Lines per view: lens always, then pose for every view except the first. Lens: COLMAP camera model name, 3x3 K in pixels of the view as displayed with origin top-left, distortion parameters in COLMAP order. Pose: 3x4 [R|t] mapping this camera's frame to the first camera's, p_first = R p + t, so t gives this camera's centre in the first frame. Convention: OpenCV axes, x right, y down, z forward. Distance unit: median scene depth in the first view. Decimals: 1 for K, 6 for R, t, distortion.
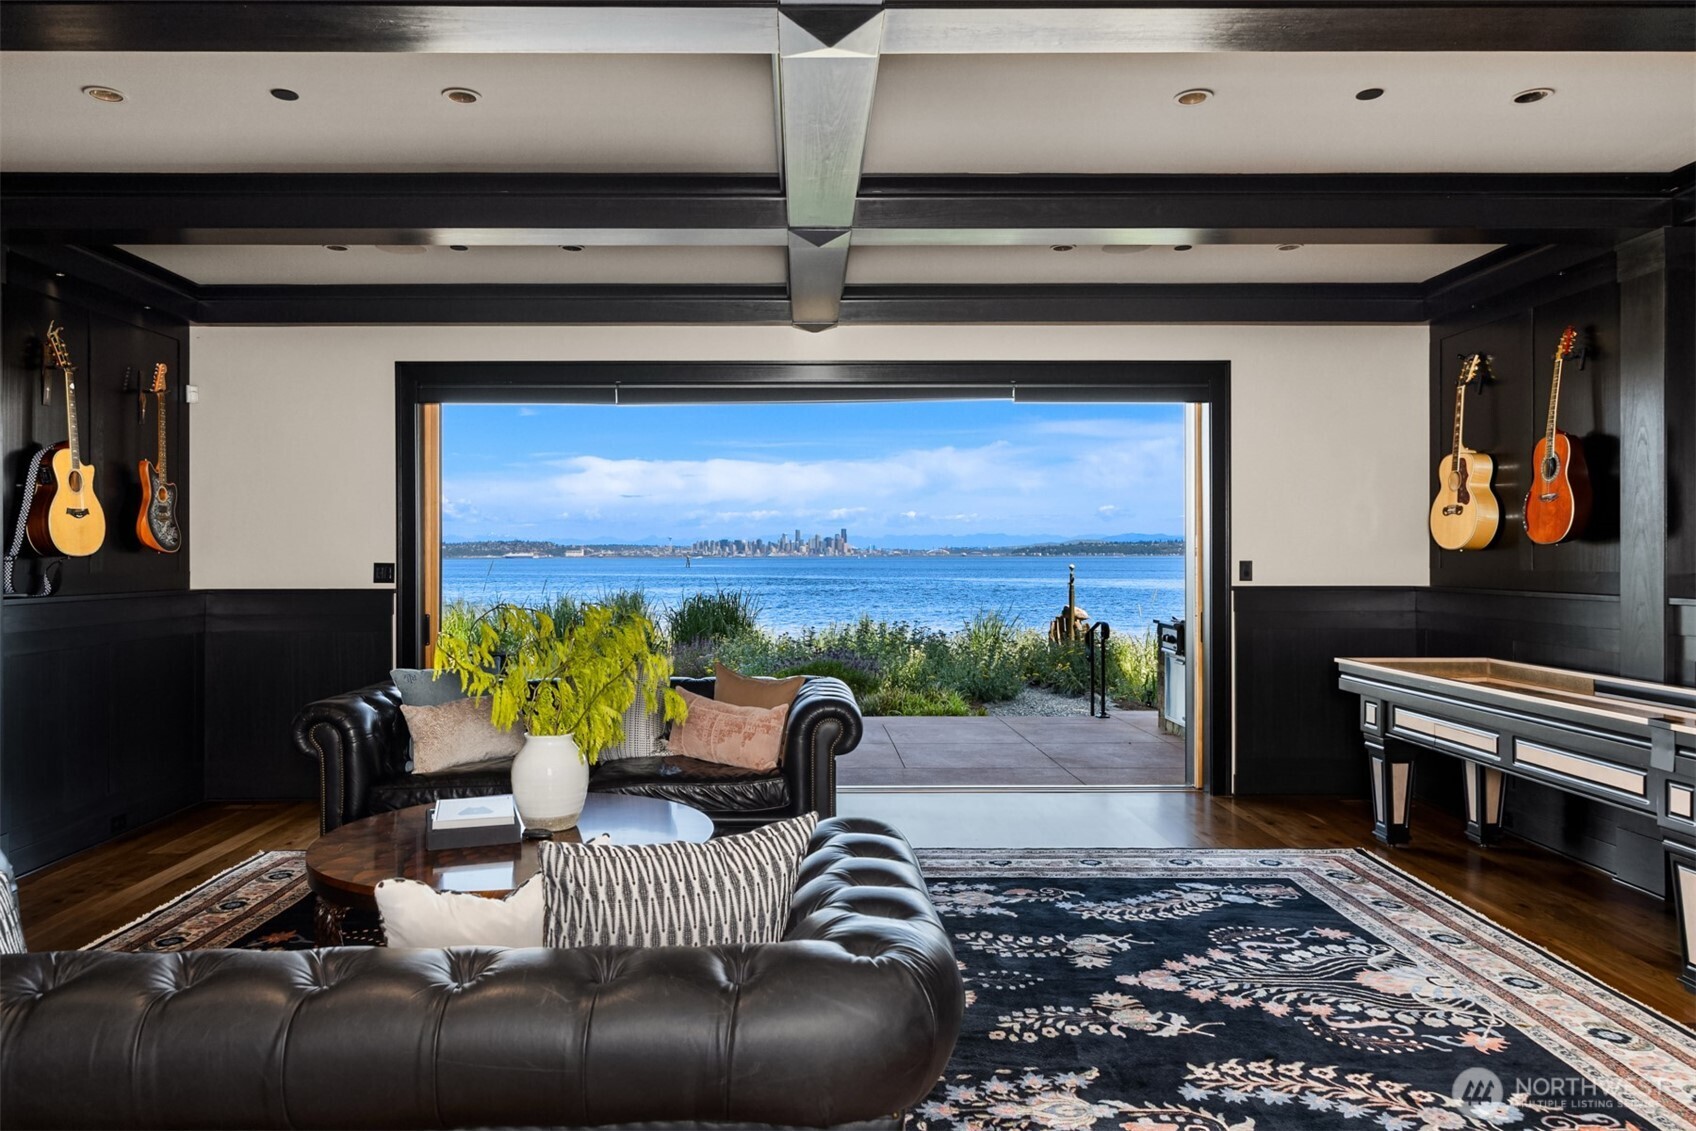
lens RADIAL K [[1123.6, 0, 844.0], [0, 1123.6, 558.7], [0, 0, 1]] dist [0.011456, -0.000158]
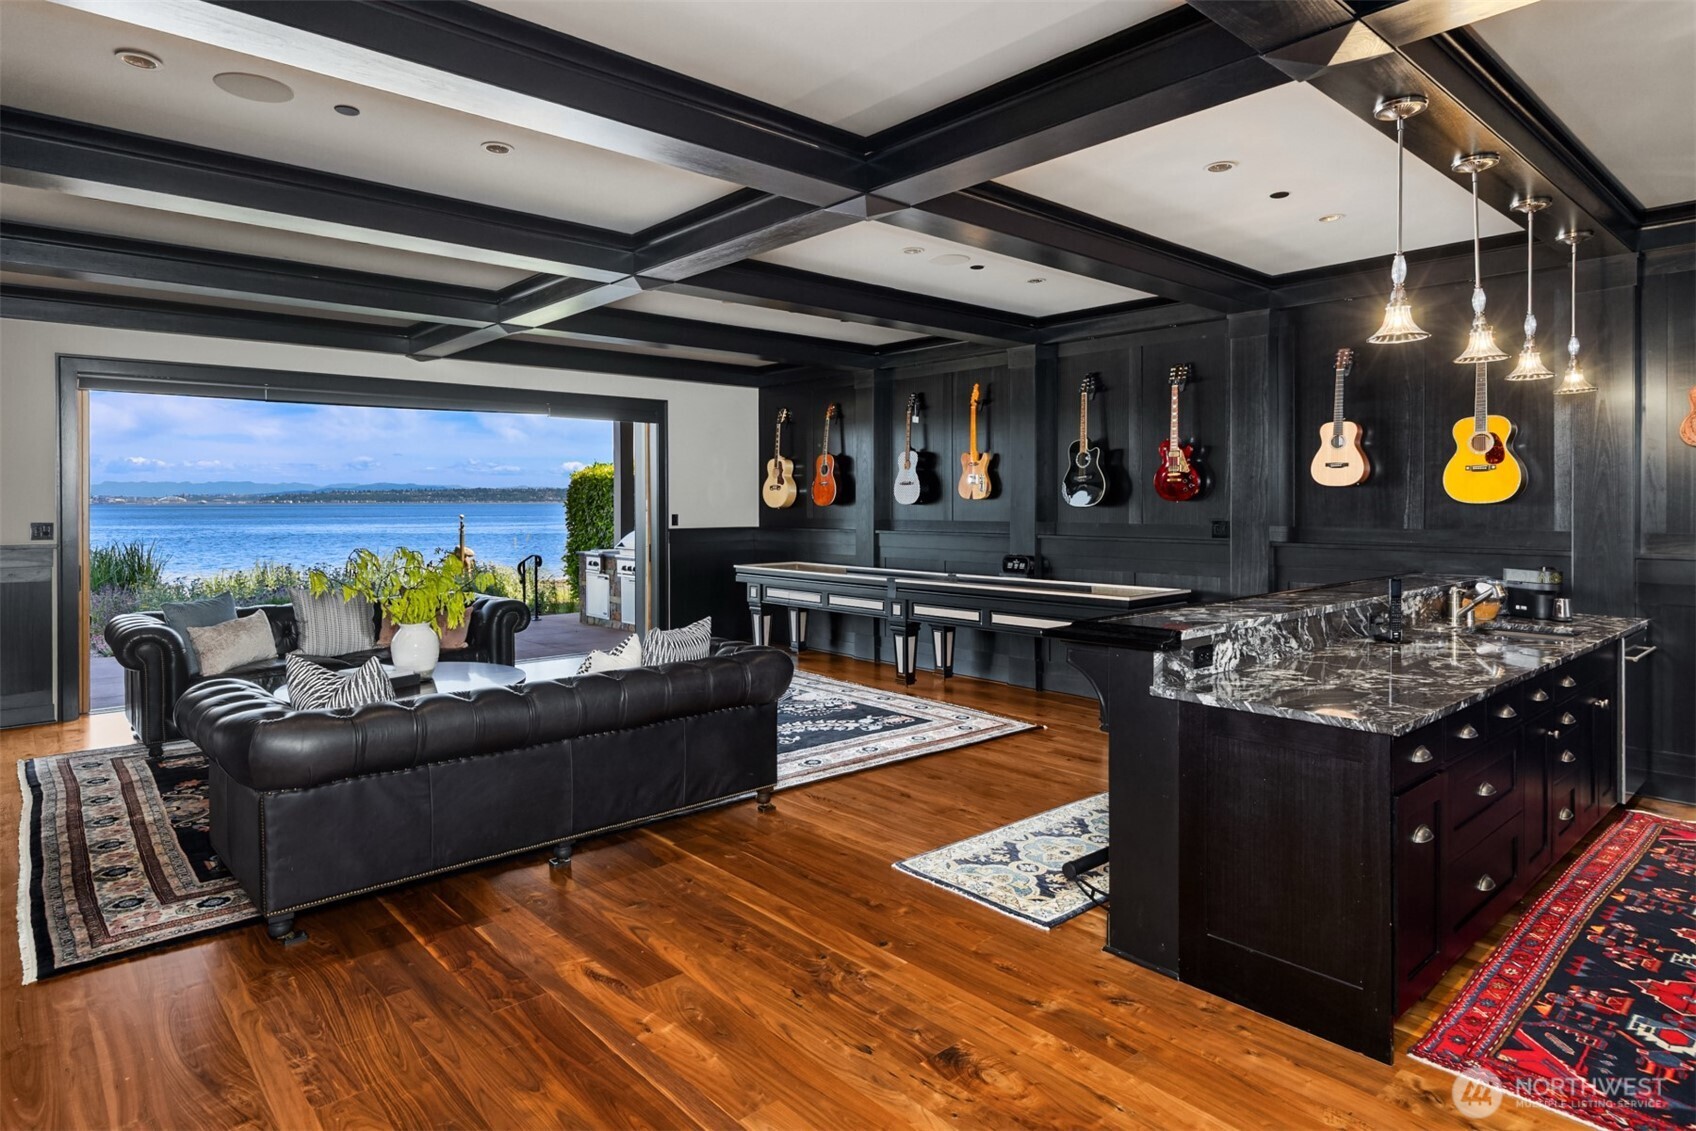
lens RADIAL K [[966.4, 0, 853.4], [0, 966.4, 509.0], [0, 0, 1]] dist [-0.002595, -0.000302]
pose [[0.744864, -0.005859, 0.667190, -0.479870], [0.002437, 0.999979, 0.006061, -0.015940], [-0.667211, -0.002889, 0.744863, -0.339309]]
